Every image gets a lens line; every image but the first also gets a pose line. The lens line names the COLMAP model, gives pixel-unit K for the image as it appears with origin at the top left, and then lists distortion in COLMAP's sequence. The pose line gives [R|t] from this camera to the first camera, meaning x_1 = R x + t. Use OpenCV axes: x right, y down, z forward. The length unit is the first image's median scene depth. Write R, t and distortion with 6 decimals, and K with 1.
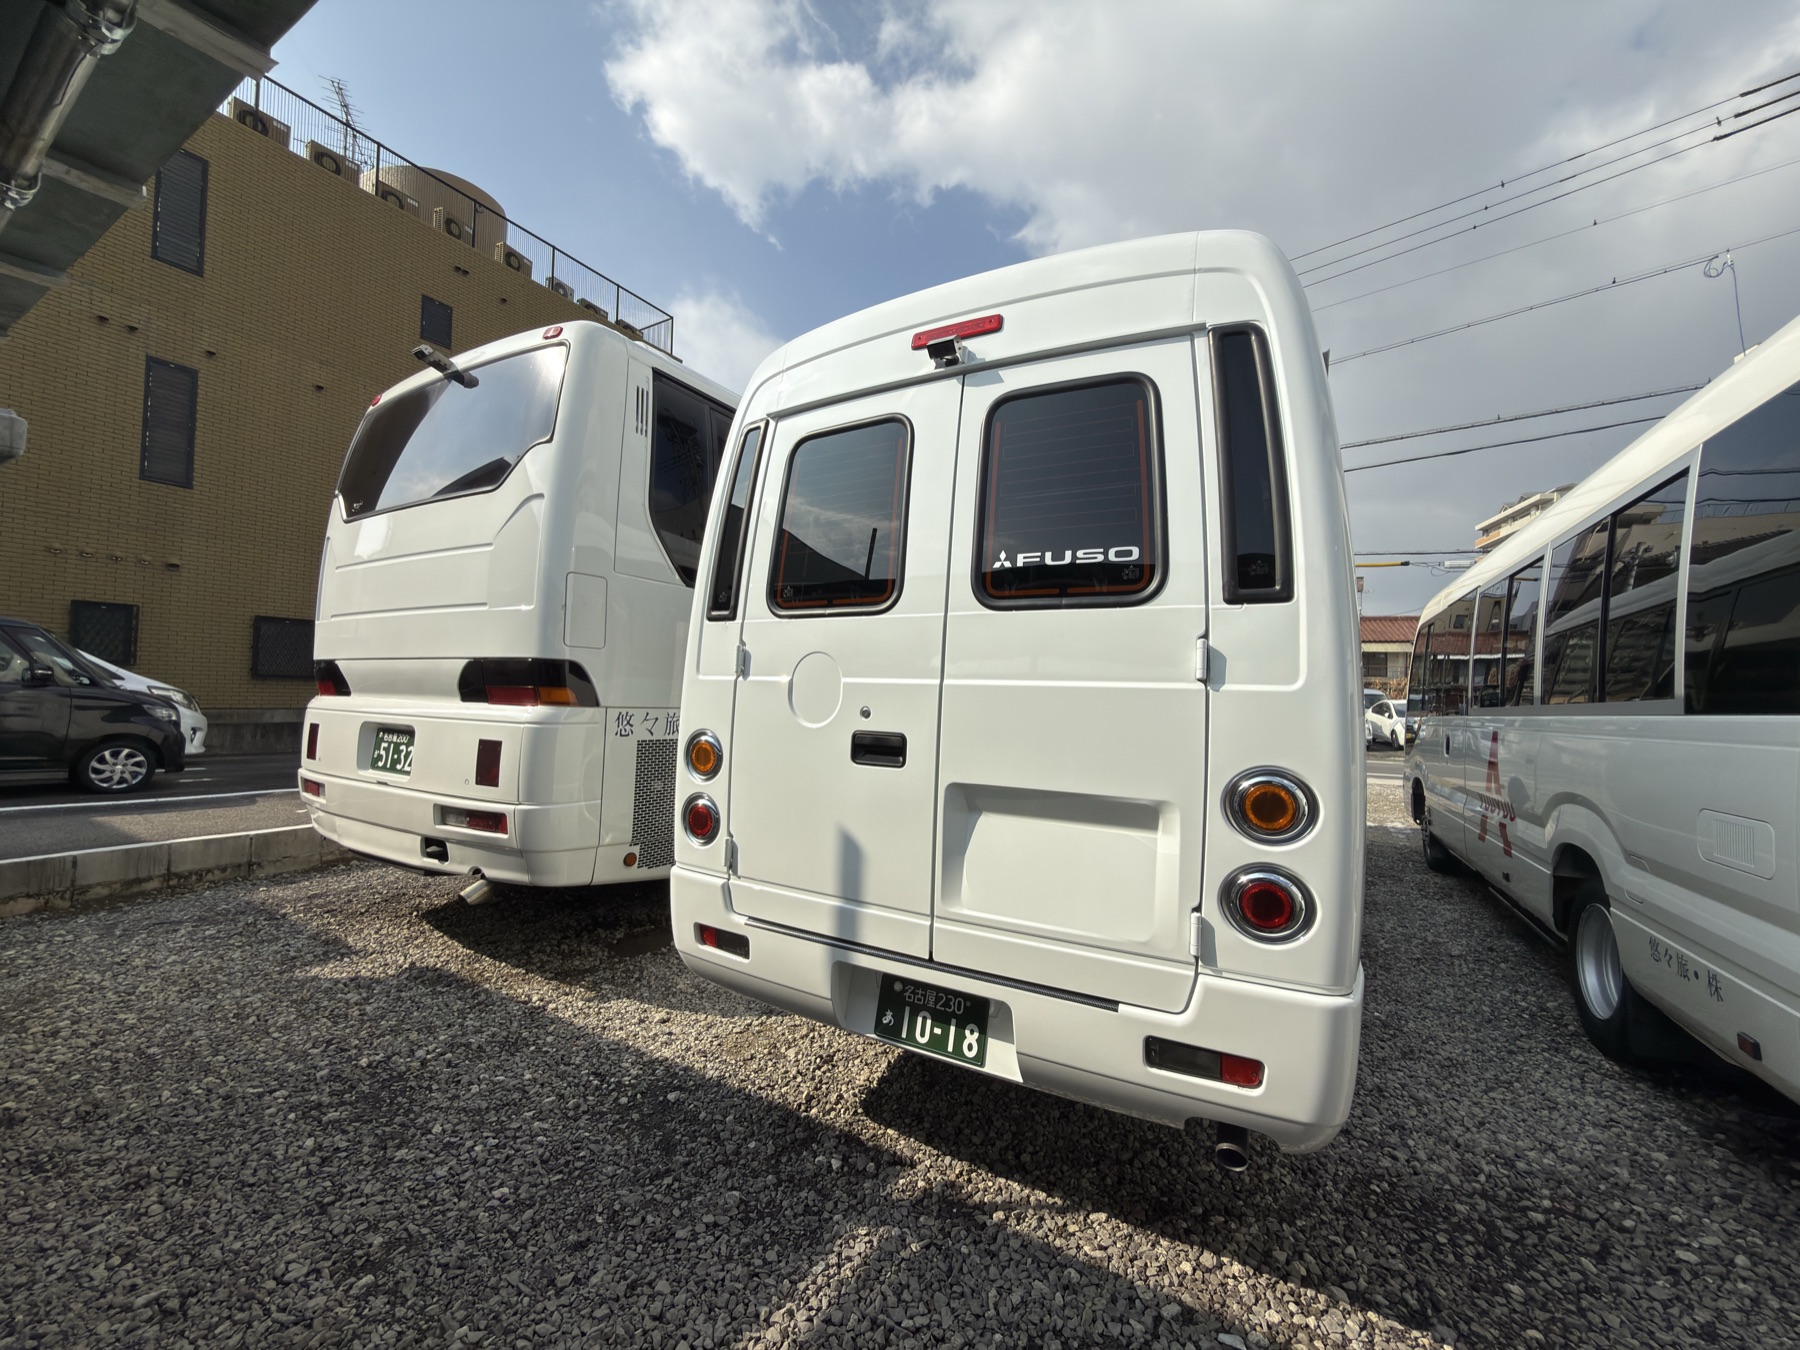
lens RADIAL K [[717.4, 0, 900.0], [0, 717.4, 675.0], [0, 0, 1]] dist [0.001083, -0.000525]
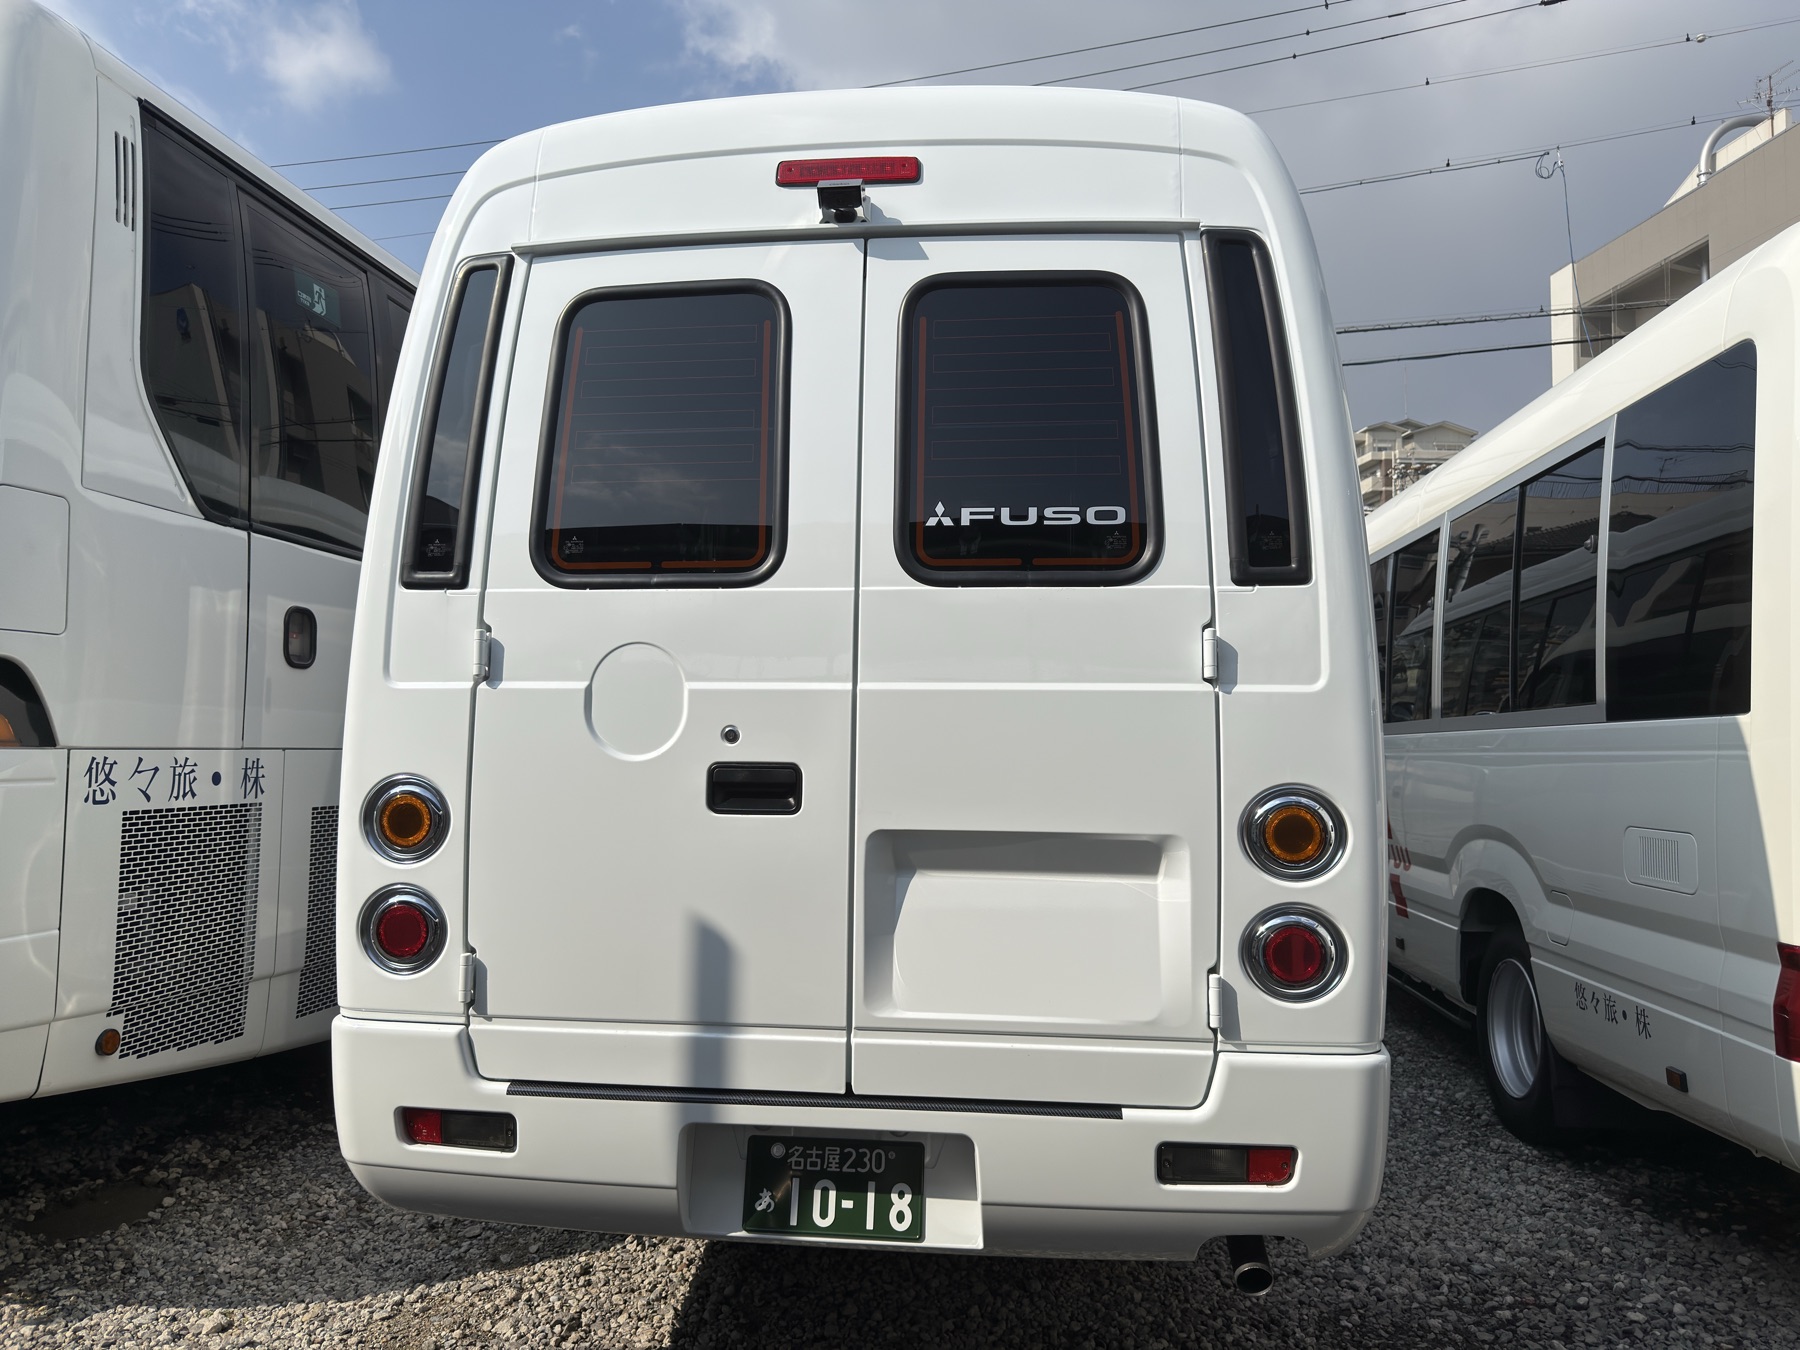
lens RADIAL K [[1272.2, 0, 912.5], [0, 1272.2, 677.5], [0, 0, 1]] dist [0.022199, -0.033965]
pose [[0.922882, -0.003003, 0.385071, -0.313121], [0.007297, 0.999926, -0.009692, 0.011333], [-0.385013, 0.011755, 0.922836, -0.122141]]
